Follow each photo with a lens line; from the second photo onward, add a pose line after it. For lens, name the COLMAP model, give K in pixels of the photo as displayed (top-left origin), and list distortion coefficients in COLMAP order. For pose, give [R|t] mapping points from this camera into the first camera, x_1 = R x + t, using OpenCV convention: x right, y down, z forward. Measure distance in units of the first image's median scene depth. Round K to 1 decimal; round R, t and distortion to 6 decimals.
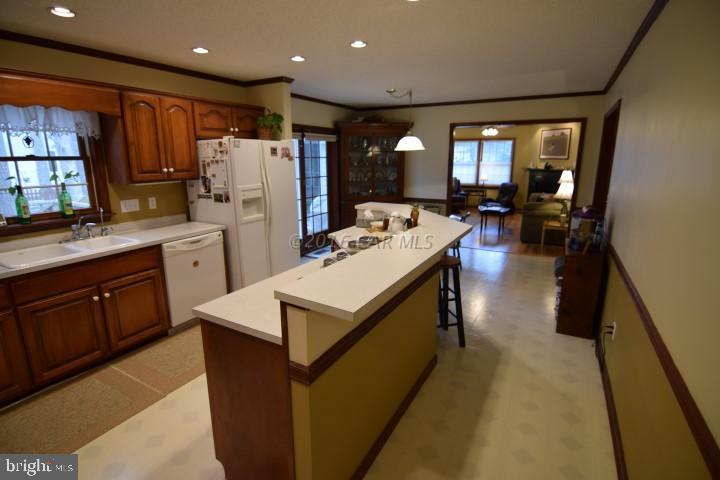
lens RADIAL K [[355.6, 0, 357.6], [0, 355.6, 238.7], [0, 0, 1]] dist [-0.015312, -0.002490]
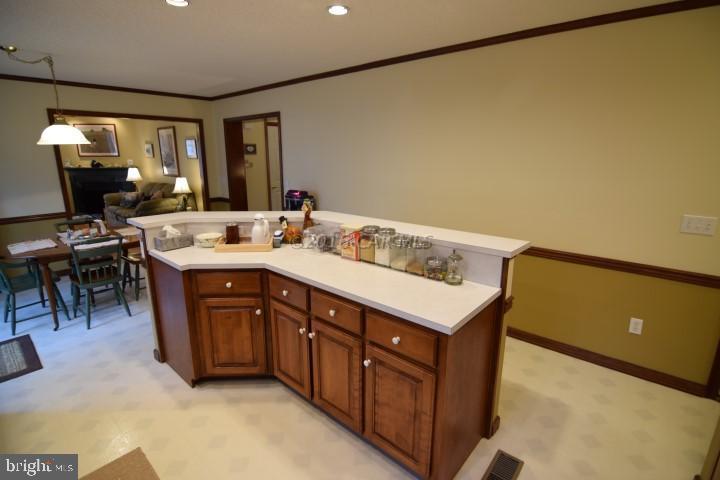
lens RADIAL K [[350.2, 0, 357.6], [0, 350.2, 236.2], [0, 0, 1]] dist [-0.010132, -0.007048]
pose [[0.200857, -0.221743, 0.954194, -0.579904], [0.217394, 0.959847, 0.177296, -0.101306], [-0.955194, 0.171825, 0.240997, 0.446788]]
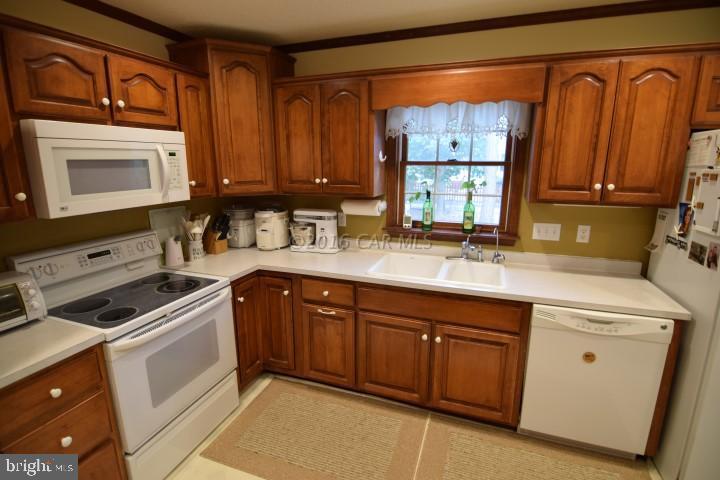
lens RADIAL K [[350.2, 0, 359.9], [0, 350.2, 236.0], [0, 0, 1]] dist [-0.010132, -0.007048]
pose [[0.166931, 0.211331, -0.963054, -0.031809], [-0.221723, 0.959788, 0.172182, -0.116573], [0.960715, 0.184789, 0.207075, 0.474536]]
